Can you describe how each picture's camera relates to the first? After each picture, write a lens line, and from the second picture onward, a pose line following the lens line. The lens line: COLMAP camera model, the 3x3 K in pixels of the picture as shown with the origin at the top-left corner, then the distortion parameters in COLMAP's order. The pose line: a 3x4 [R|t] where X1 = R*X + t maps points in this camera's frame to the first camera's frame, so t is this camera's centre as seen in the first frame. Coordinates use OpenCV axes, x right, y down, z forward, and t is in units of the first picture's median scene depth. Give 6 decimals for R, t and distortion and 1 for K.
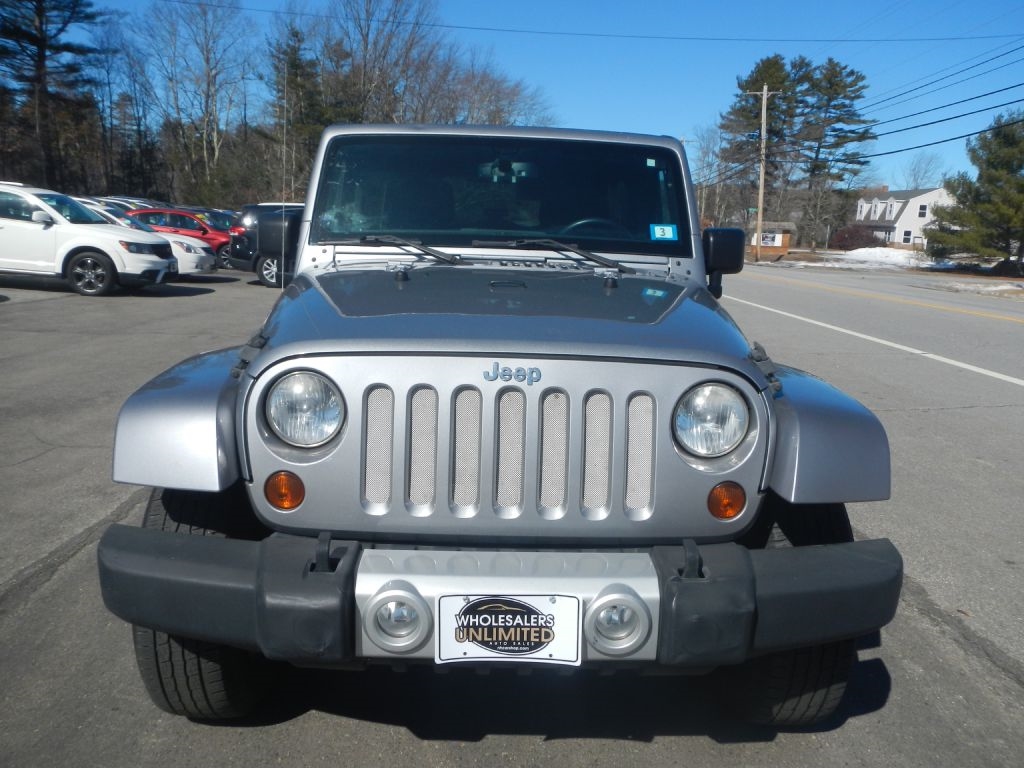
lens RADIAL K [[846.1, 0, 512.0], [0, 846.1, 384.0], [0, 0, 1]] dist [-0.001852, -0.006776]
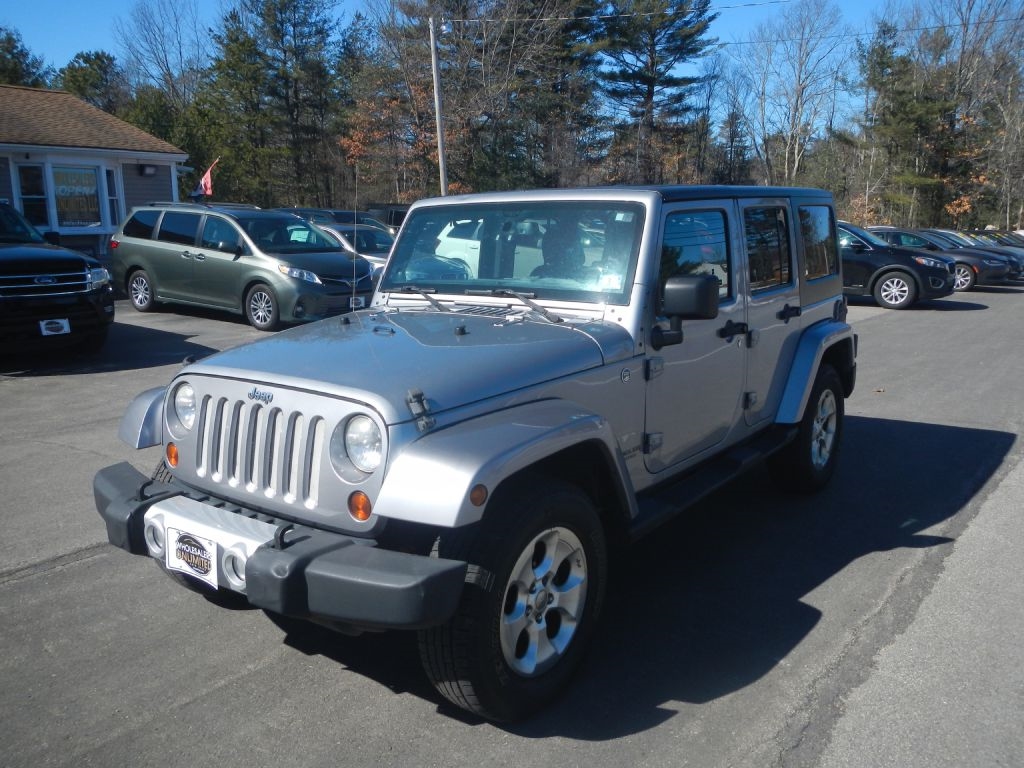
lens RADIAL K [[846.1, 0, 512.0], [0, 846.1, 384.0], [0, 0, 1]] dist [-0.001852, -0.006776]
pose [[0.776940, 0.072961, -0.625333, 0.794612], [-0.077938, 0.996768, 0.019465, -0.060153], [0.624732, 0.033614, 0.780116, 0.073124]]
